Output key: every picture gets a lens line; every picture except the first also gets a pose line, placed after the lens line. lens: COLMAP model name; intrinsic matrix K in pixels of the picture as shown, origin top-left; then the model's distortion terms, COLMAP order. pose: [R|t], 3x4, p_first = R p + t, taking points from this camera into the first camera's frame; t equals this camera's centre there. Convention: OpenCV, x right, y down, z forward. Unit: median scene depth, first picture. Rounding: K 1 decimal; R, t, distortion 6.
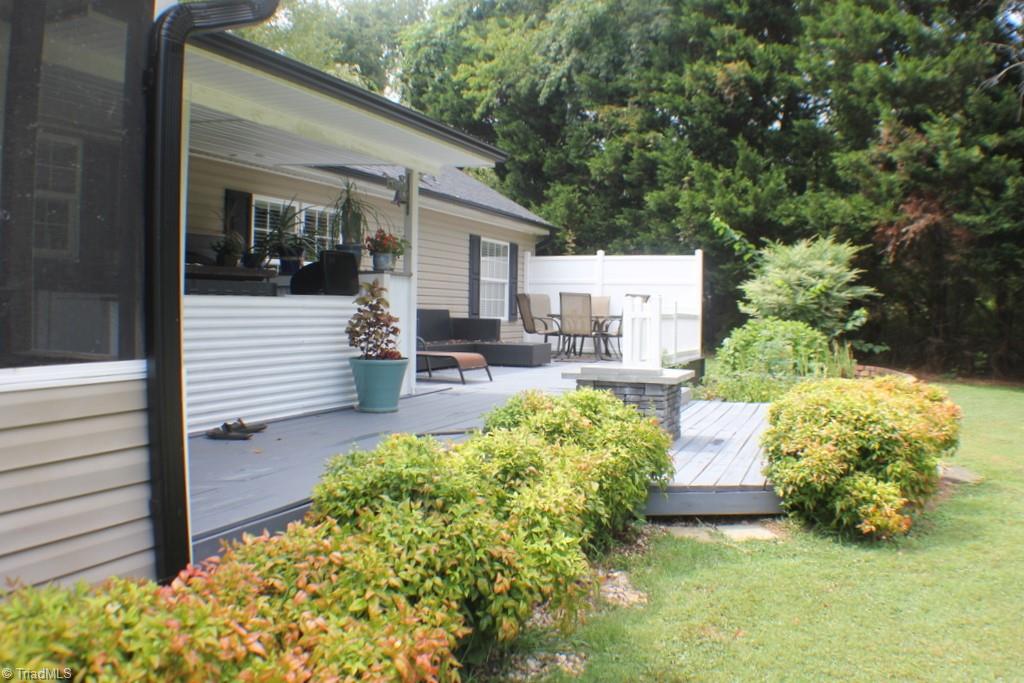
lens RADIAL K [[792.9, 0, 510.3], [0, 792.9, 300.8], [0, 0, 1]] dist [-0.209772, 0.027883]
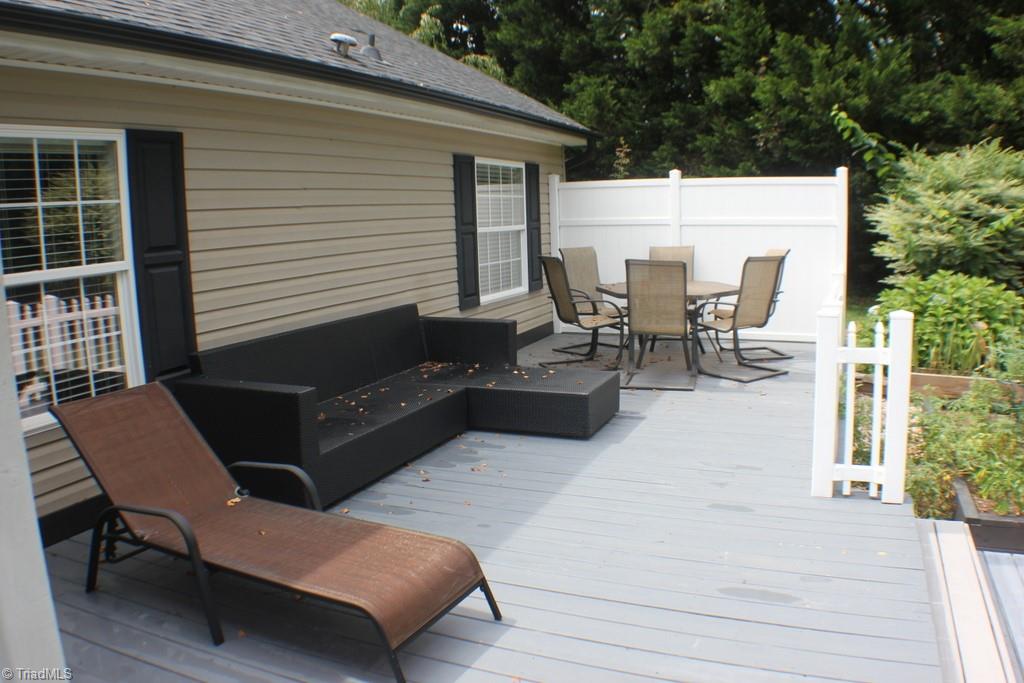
lens RADIAL K [[792.9, 0, 510.3], [0, 792.9, 300.8], [0, 0, 1]] dist [-0.209772, 0.027883]
pose [[0.999048, -0.038464, -0.020595, -0.003029], [0.040645, 0.992084, 0.118819, -0.032279], [0.015861, -0.119543, 0.992702, 0.311101]]
